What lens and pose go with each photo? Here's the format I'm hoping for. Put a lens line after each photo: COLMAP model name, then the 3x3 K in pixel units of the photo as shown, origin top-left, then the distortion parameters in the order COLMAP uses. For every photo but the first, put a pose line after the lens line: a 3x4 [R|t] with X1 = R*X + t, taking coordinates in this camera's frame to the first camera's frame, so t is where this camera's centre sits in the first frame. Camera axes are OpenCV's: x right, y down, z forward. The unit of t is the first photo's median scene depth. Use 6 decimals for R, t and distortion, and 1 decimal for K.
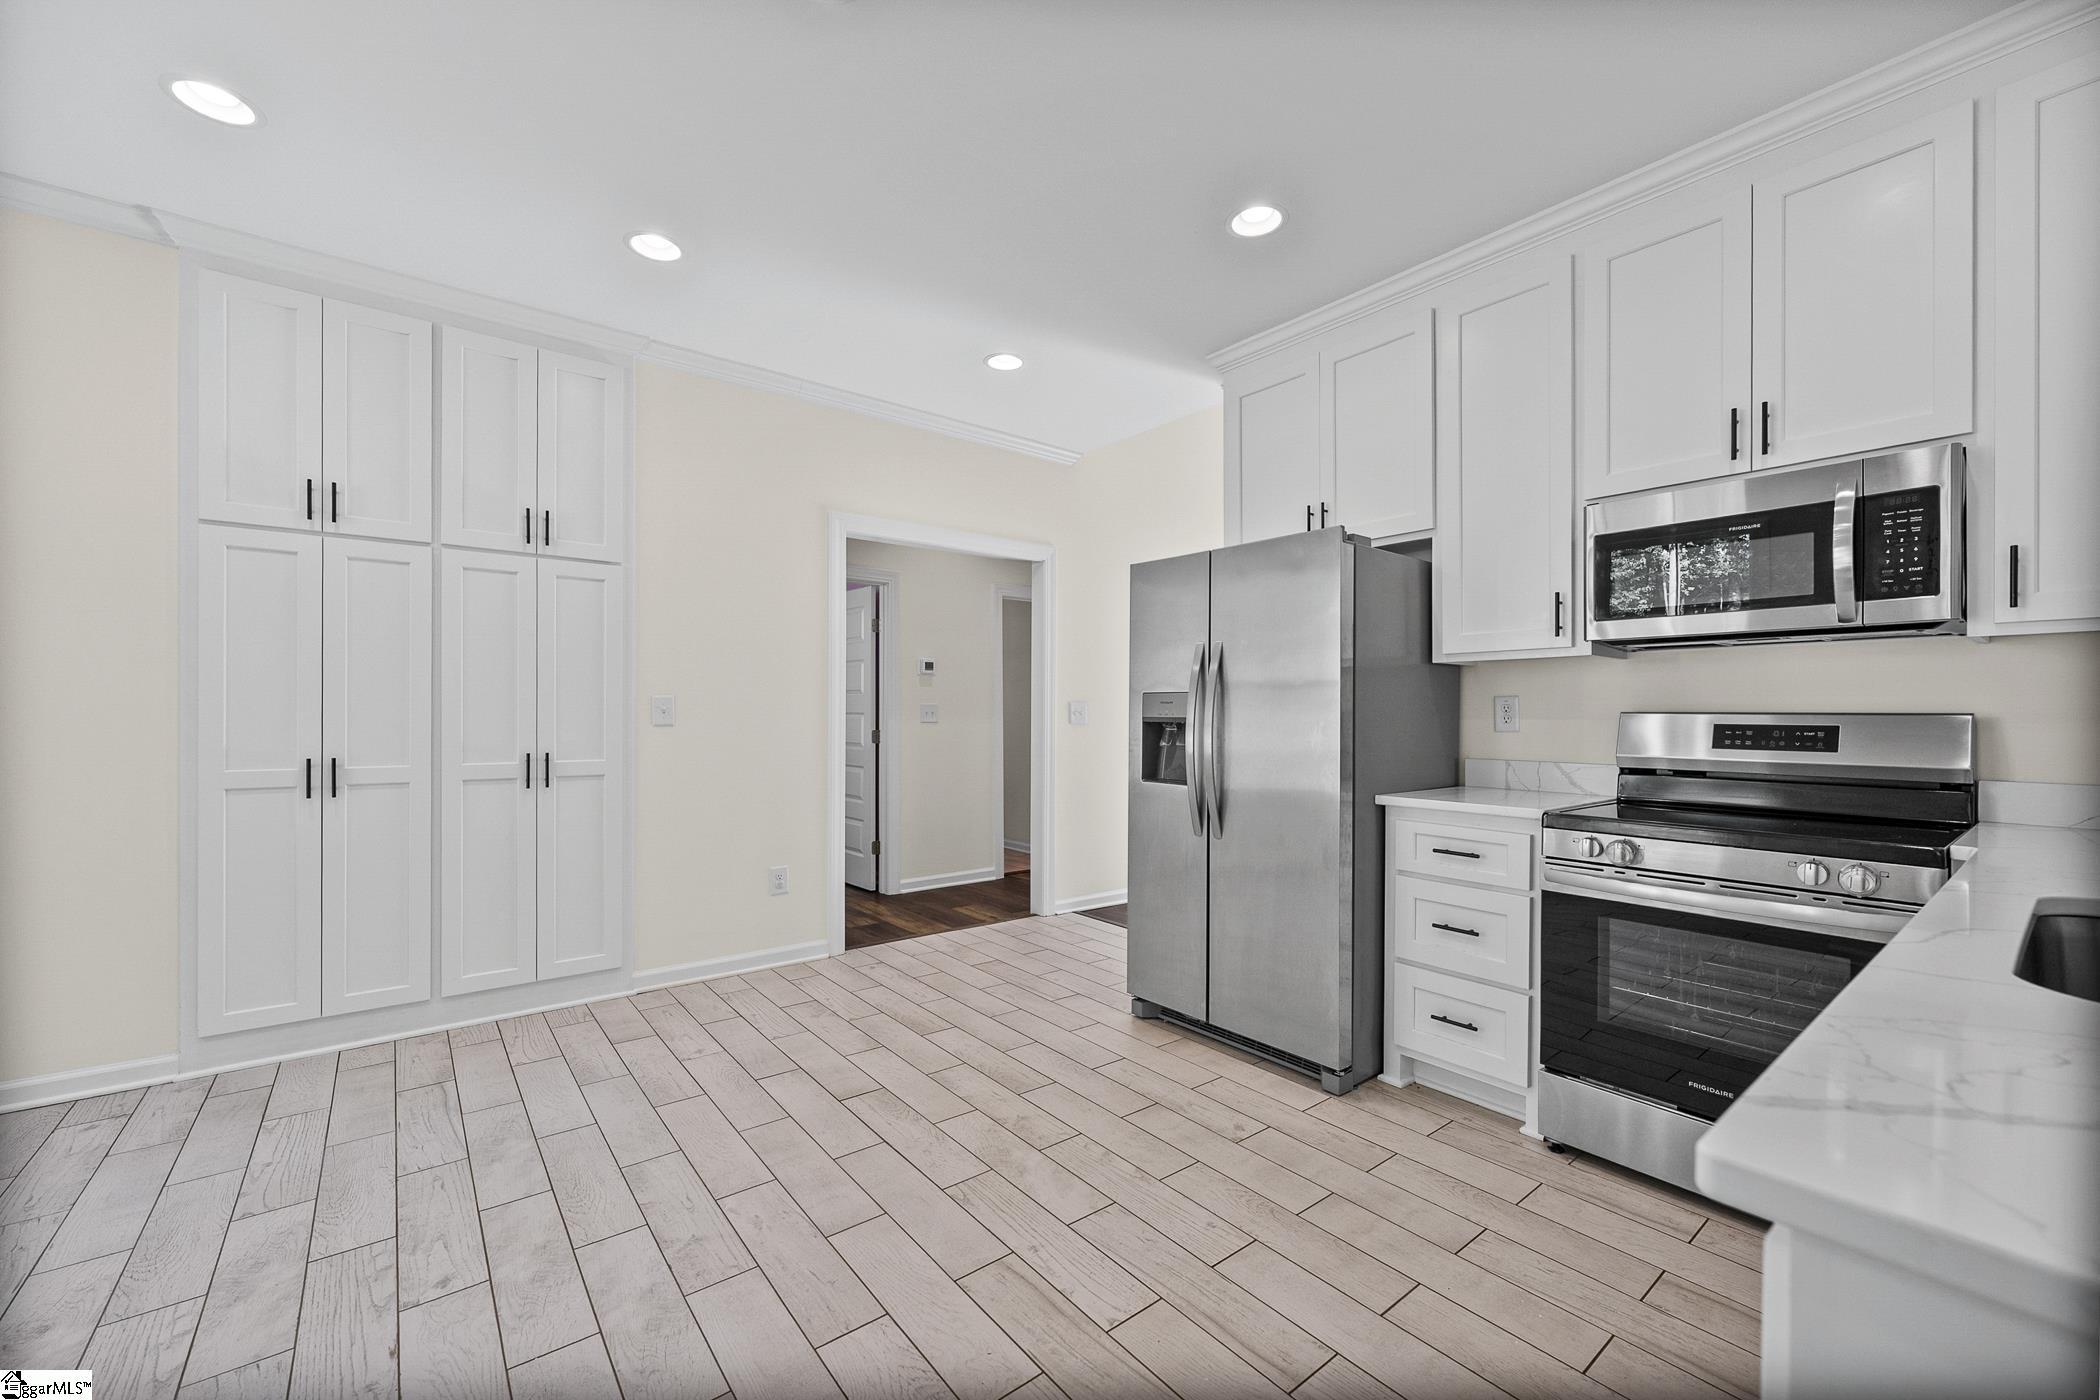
lens RADIAL K [[836.3, 0, 1044.7], [0, 836.3, 715.9], [0, 0, 1]] dist [0.001566, 0.000007]
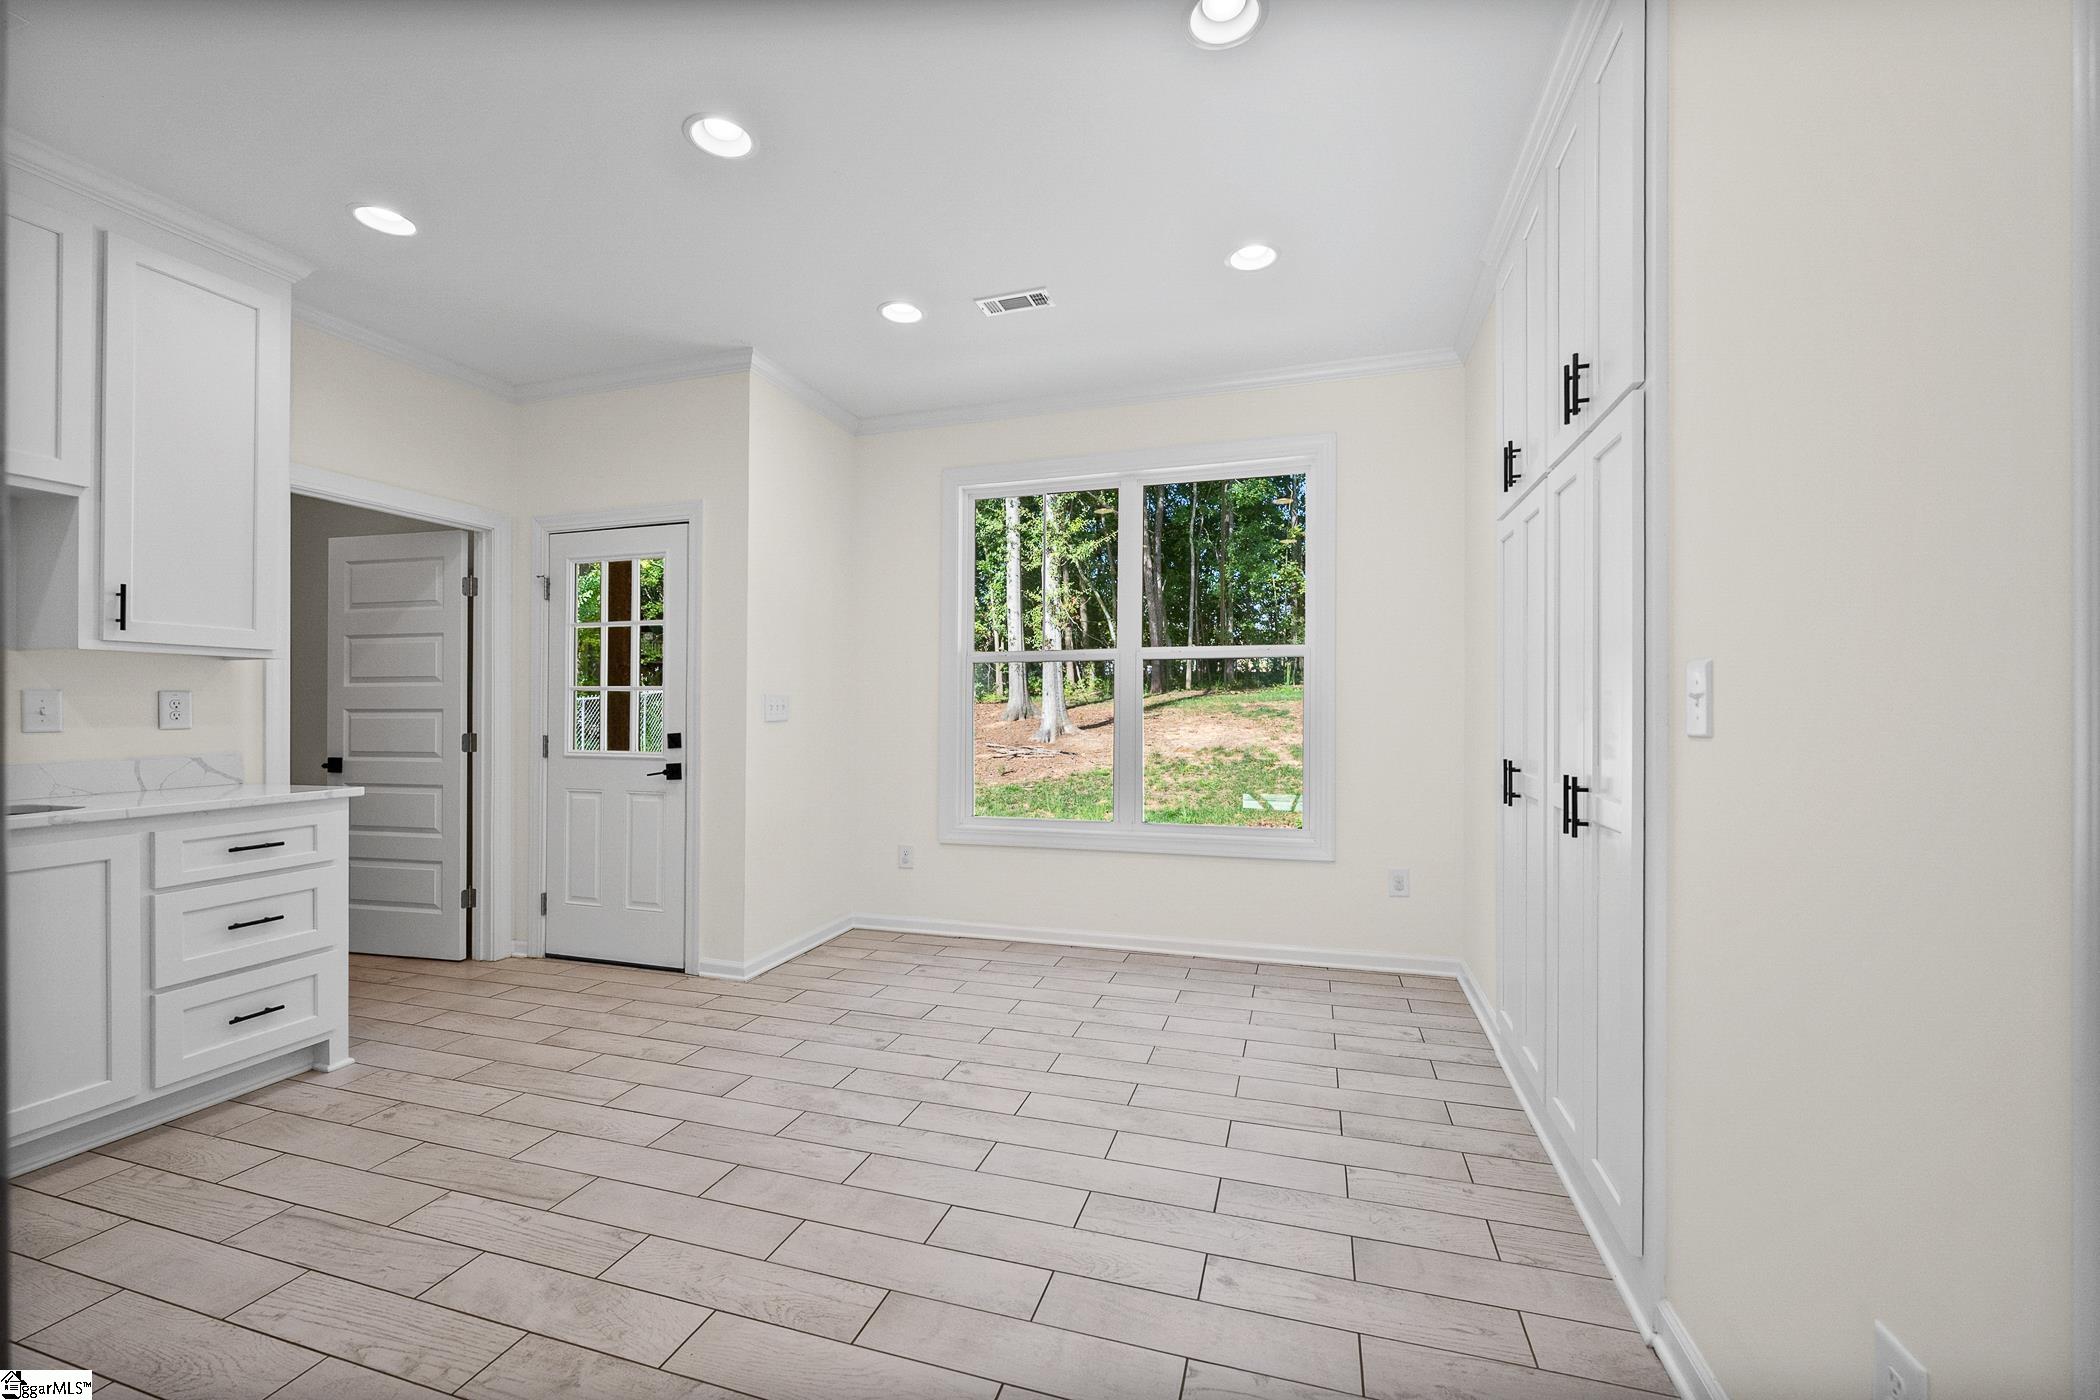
lens RADIAL K [[829.2, 0, 1046.6], [0, 829.2, 701.2], [0, 0, 1]] dist [-0.000991, -0.000233]
pose [[-0.825049, -0.006318, -0.565026, 0.024787], [0.000280, 0.999933, -0.011590, -0.000339], [0.565062, -0.009721, -0.824991, 1.449897]]
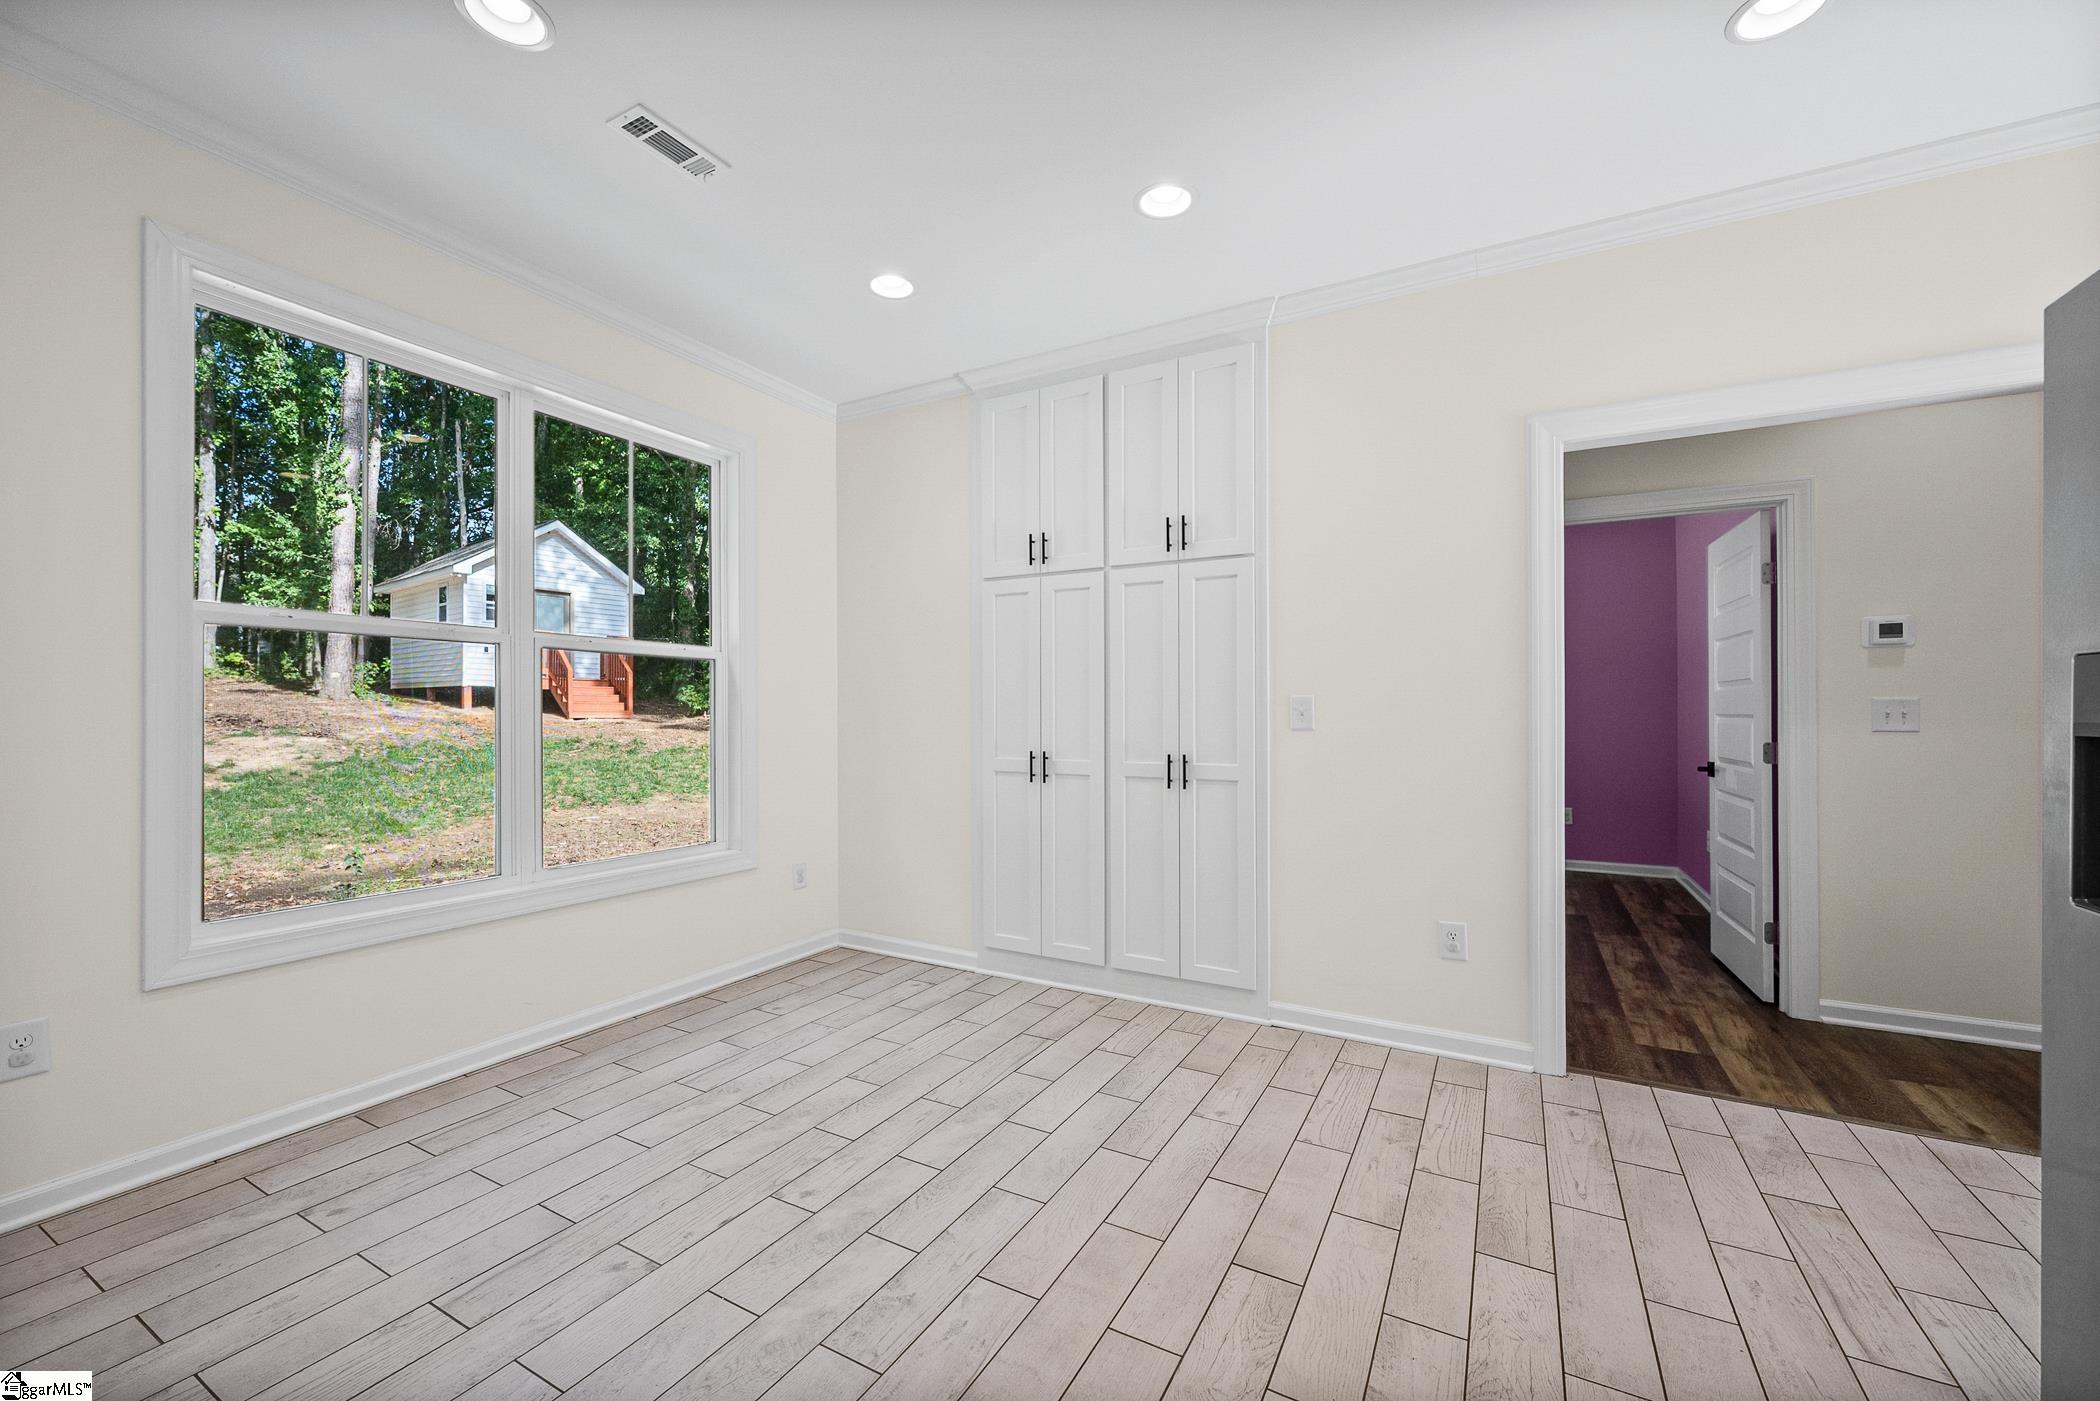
lens RADIAL K [[836.3, 0, 1044.7], [0, 836.3, 716.4], [0, 0, 1]] dist [0.001566, 0.000007]
pose [[0.386339, -0.002727, -0.922353, 0.309921], [-0.002504, 0.999989, -0.004006, 0.002432], [0.922353, 0.003858, 0.386328, 0.519044]]
